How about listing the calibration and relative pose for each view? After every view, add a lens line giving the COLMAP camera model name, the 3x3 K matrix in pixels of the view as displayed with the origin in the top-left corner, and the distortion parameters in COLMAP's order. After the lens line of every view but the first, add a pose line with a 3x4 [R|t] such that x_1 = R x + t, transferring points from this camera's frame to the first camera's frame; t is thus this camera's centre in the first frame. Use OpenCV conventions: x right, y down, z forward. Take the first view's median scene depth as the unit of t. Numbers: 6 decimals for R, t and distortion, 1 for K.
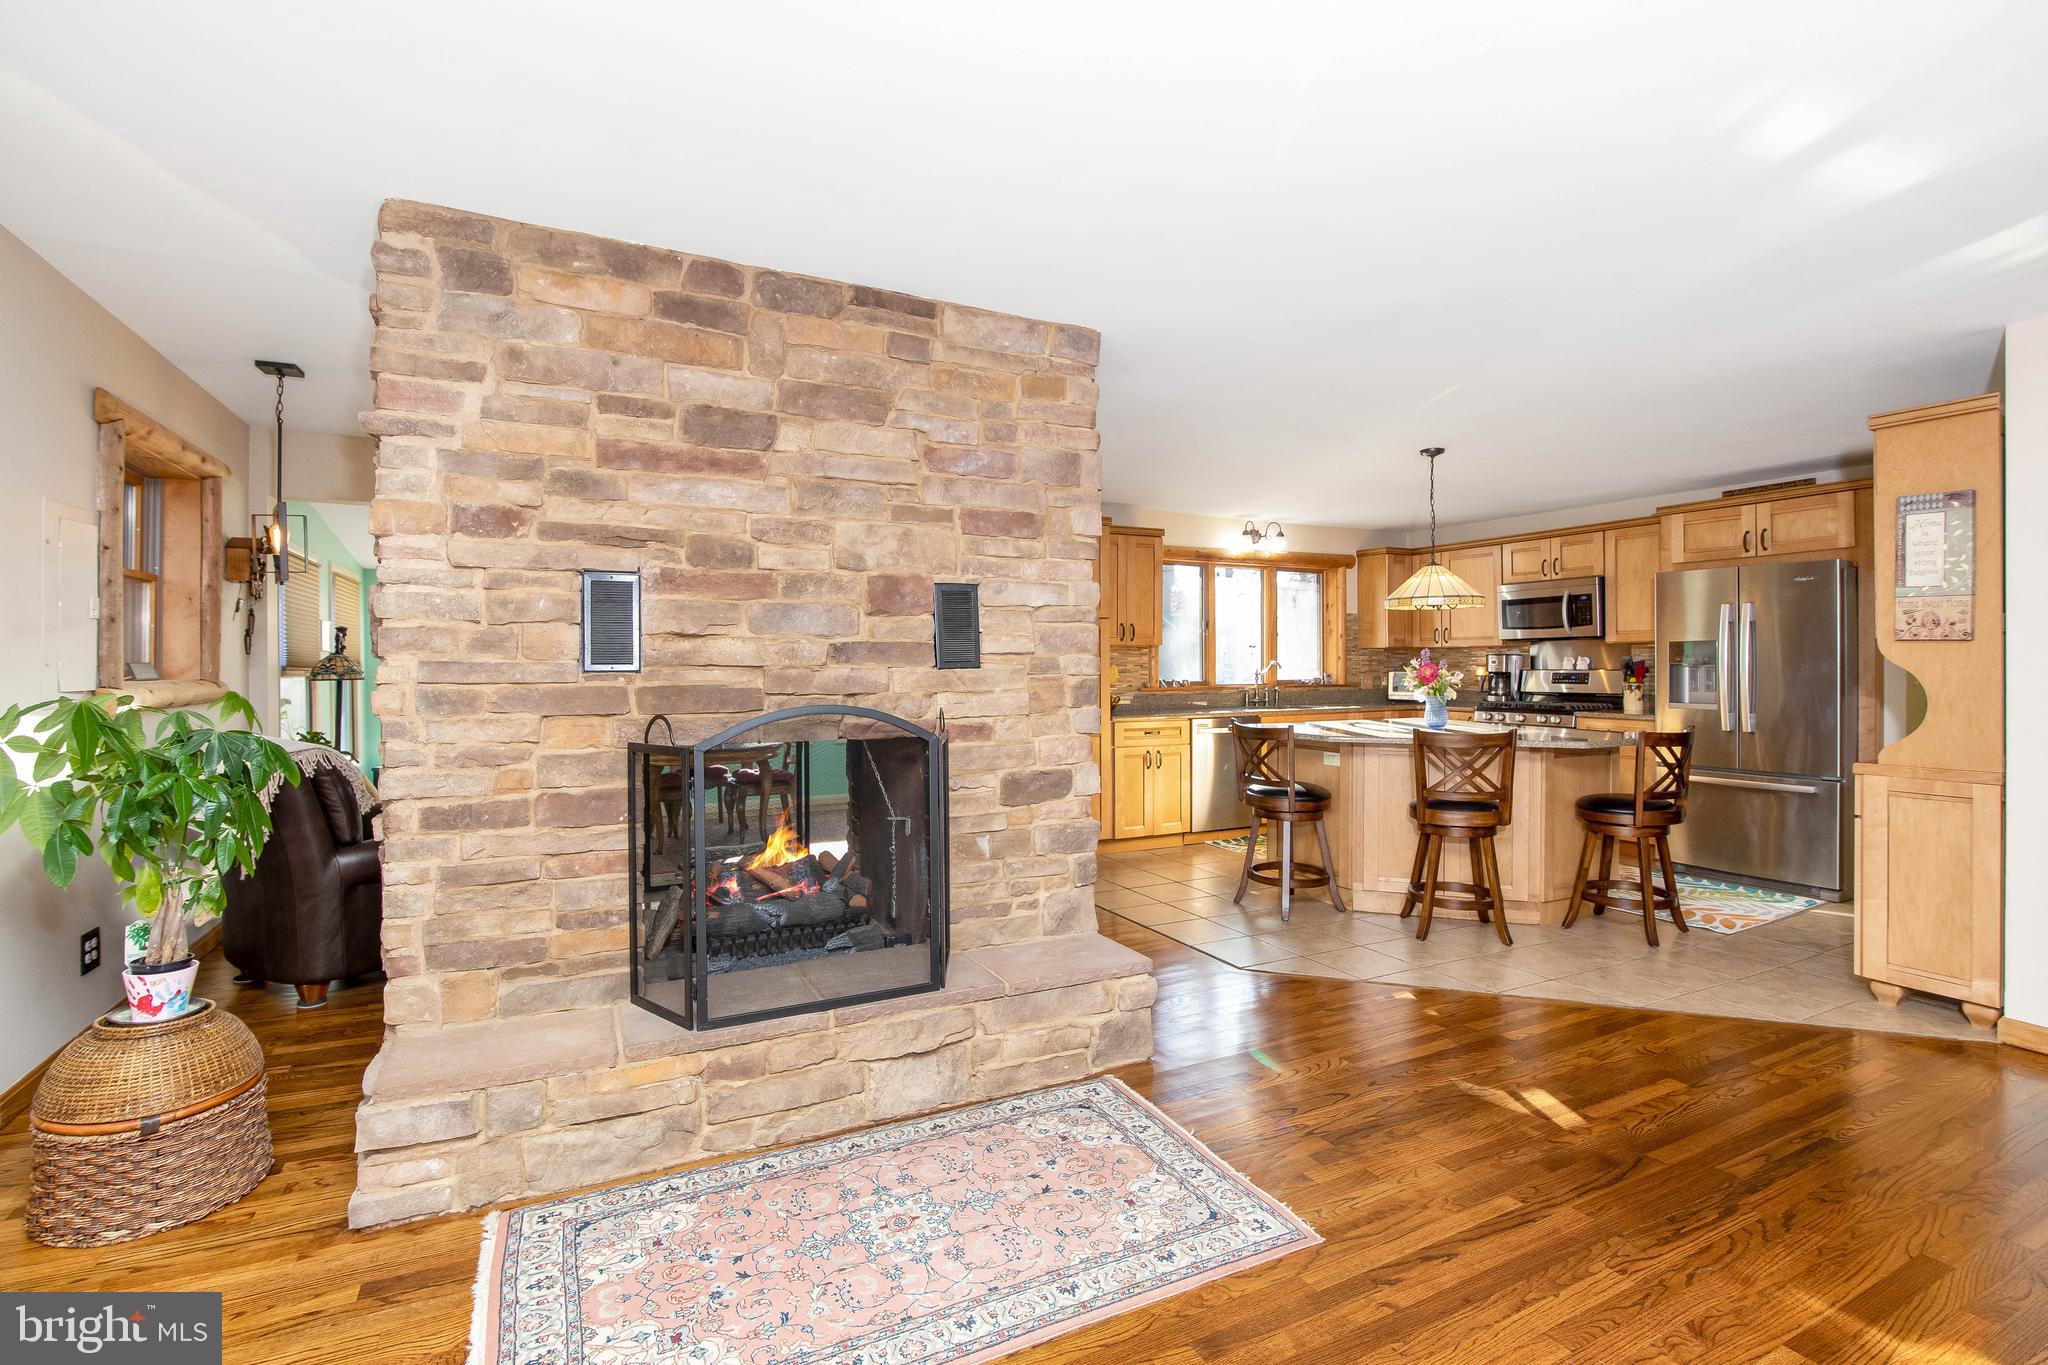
lens RADIAL K [[939.0, 0, 1018.9], [0, 939.0, 666.8], [0, 0, 1]] dist [-0.017808, 0.002027]
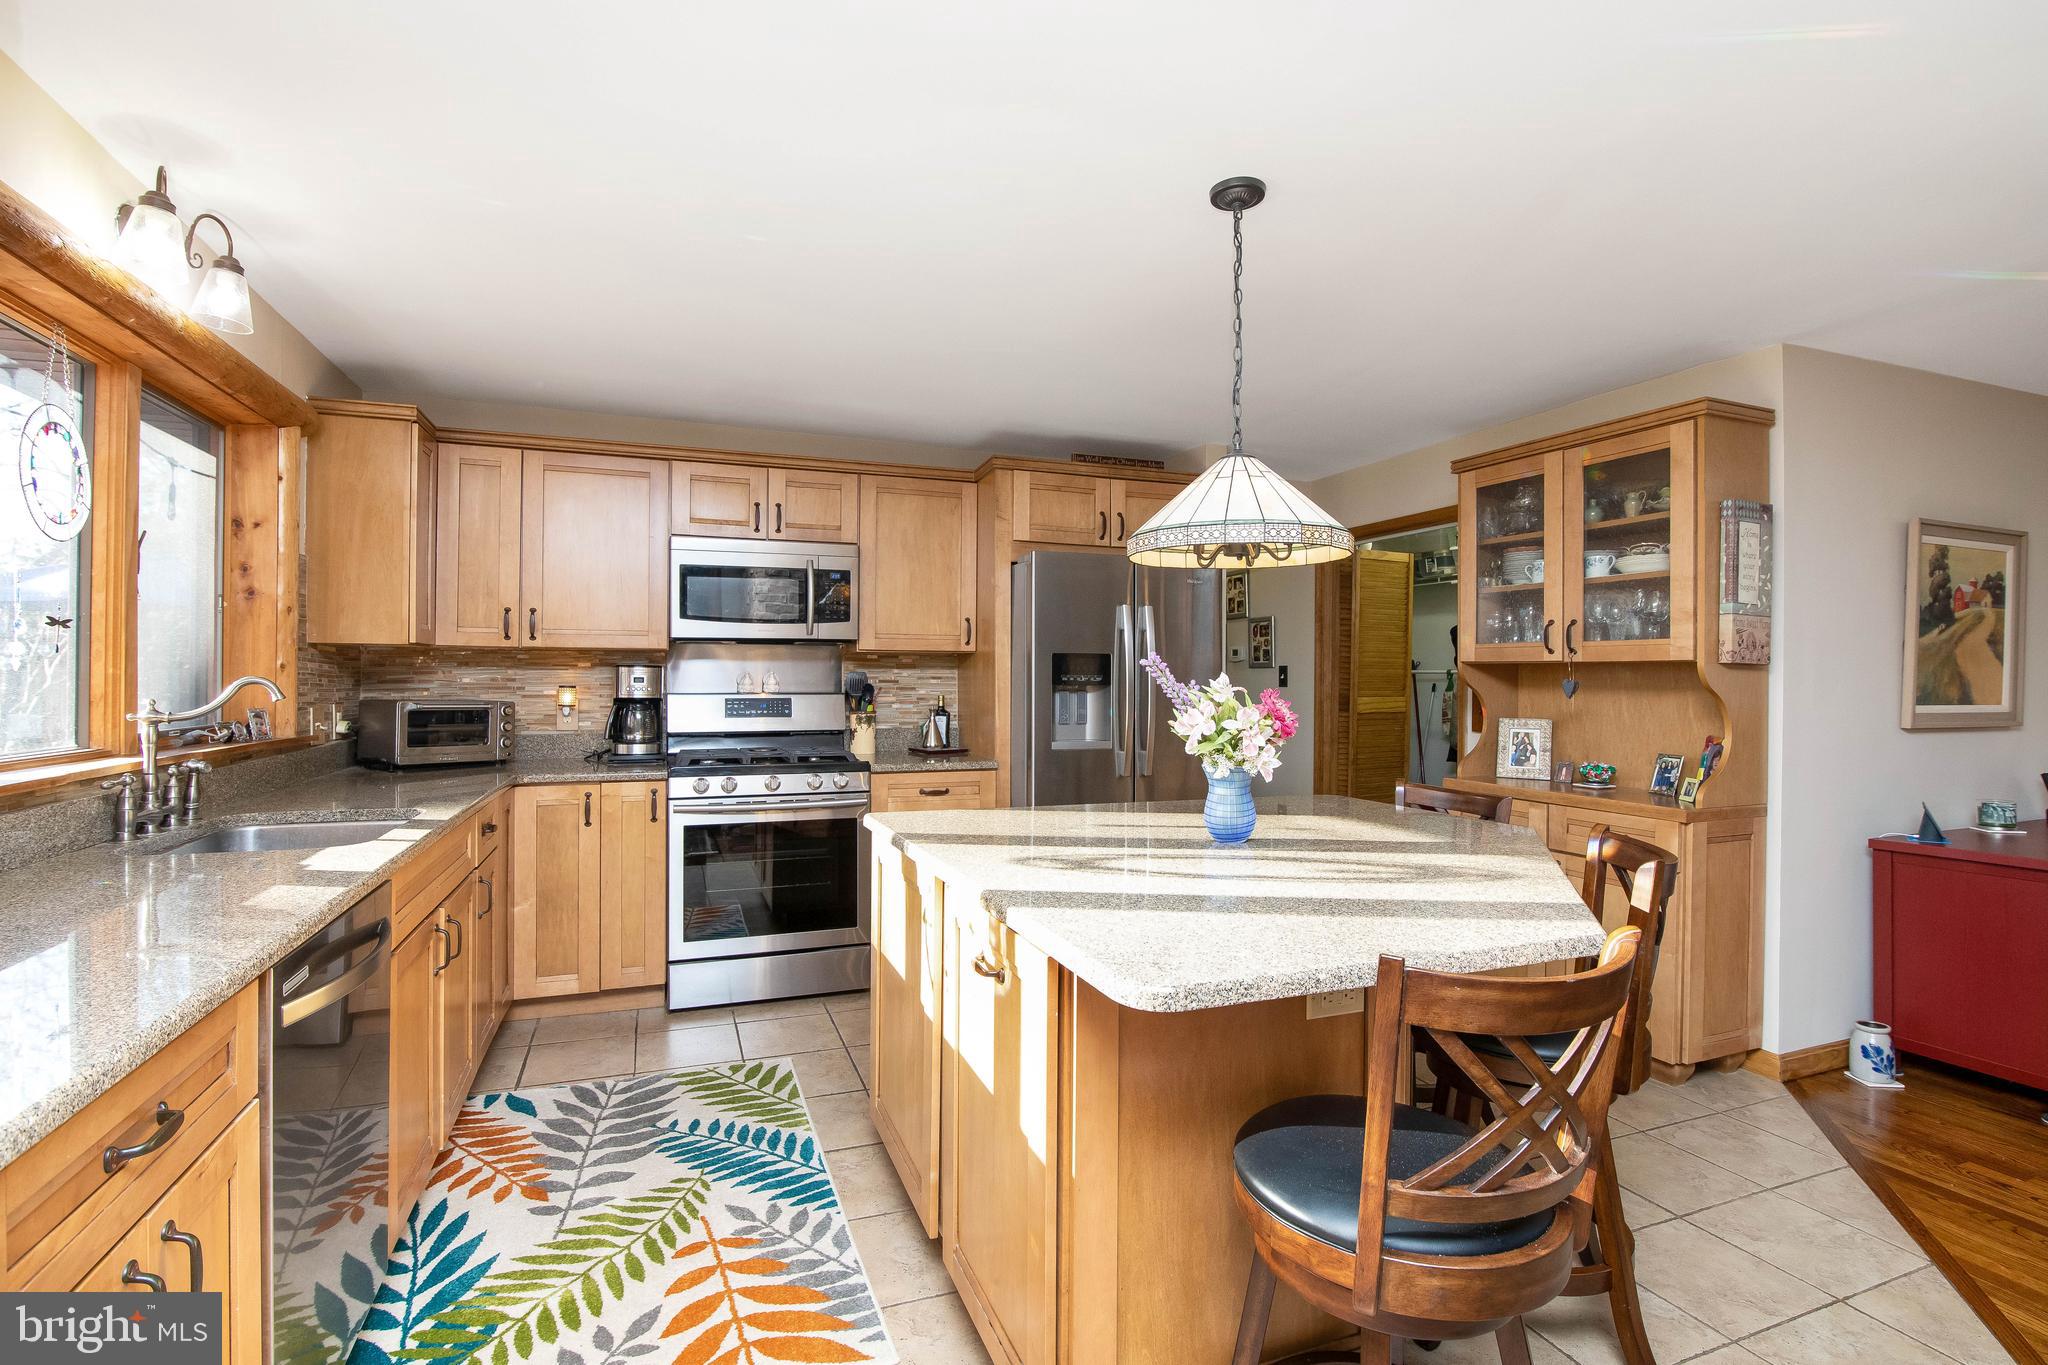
lens RADIAL K [[939.0, 0, 1014.5], [0, 939.0, 670.4], [0, 0, 1]] dist [-0.017808, 0.002027]
pose [[0.114928, 0.013183, 0.993286, 0.018824], [-0.003212, 0.999912, -0.012899, -0.009647], [-0.993369, -0.001708, 0.114960, 1.644198]]
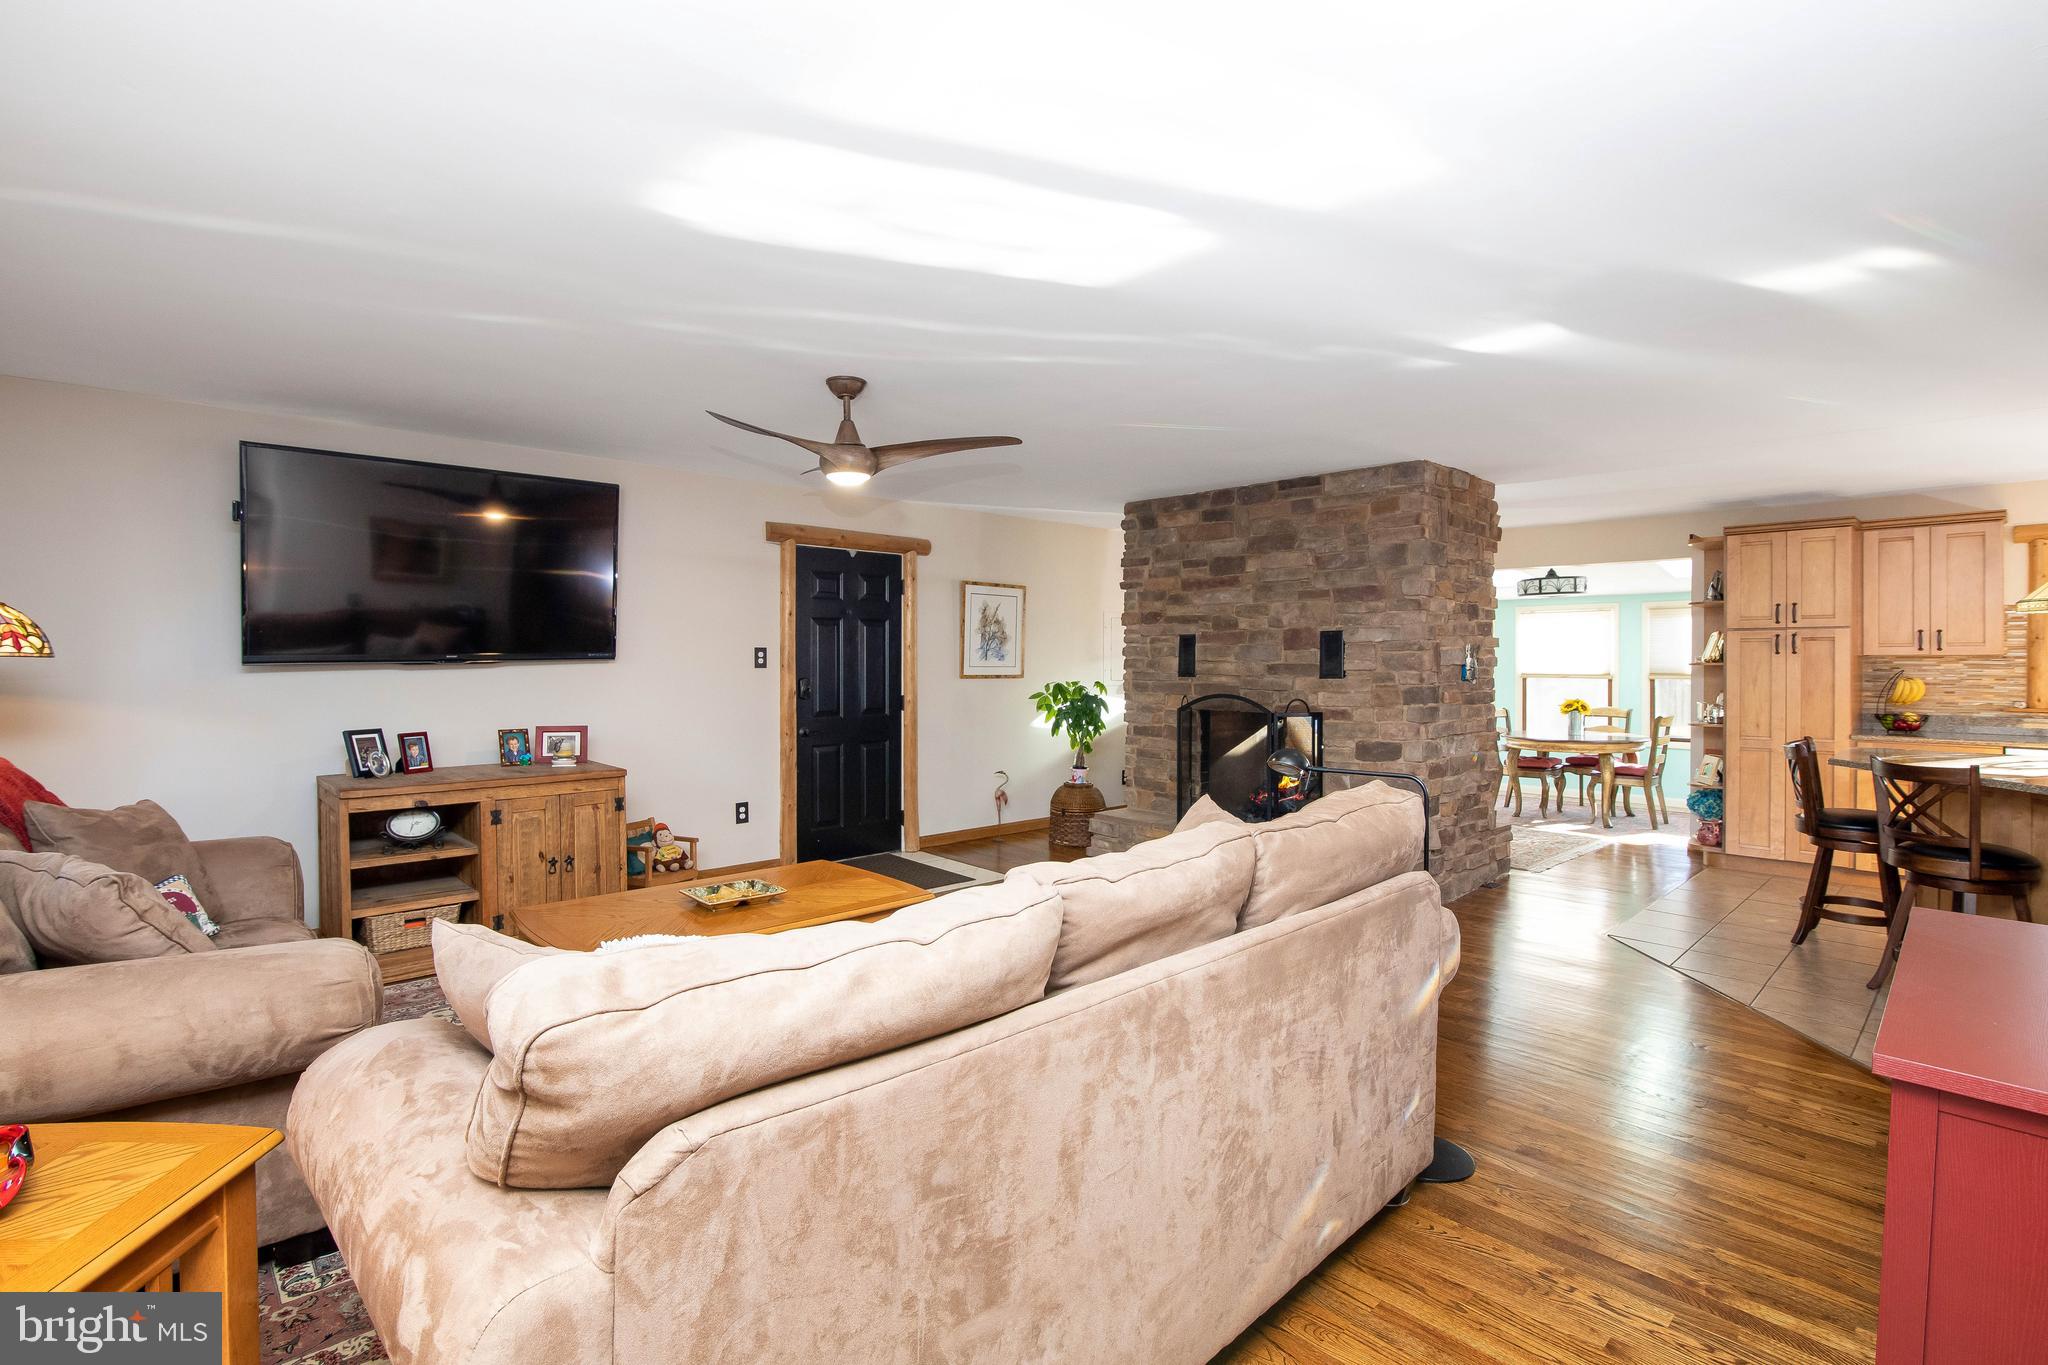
lens RADIAL K [[939.0, 0, 1011.7], [0, 939.0, 673.6], [0, 0, 1]] dist [-0.017808, 0.002027]
pose [[0.274382, 0.016072, -0.961486, 1.423357], [-0.005229, 0.999870, 0.015222, -0.030087], [0.961607, 0.000851, 0.274431, -0.066396]]
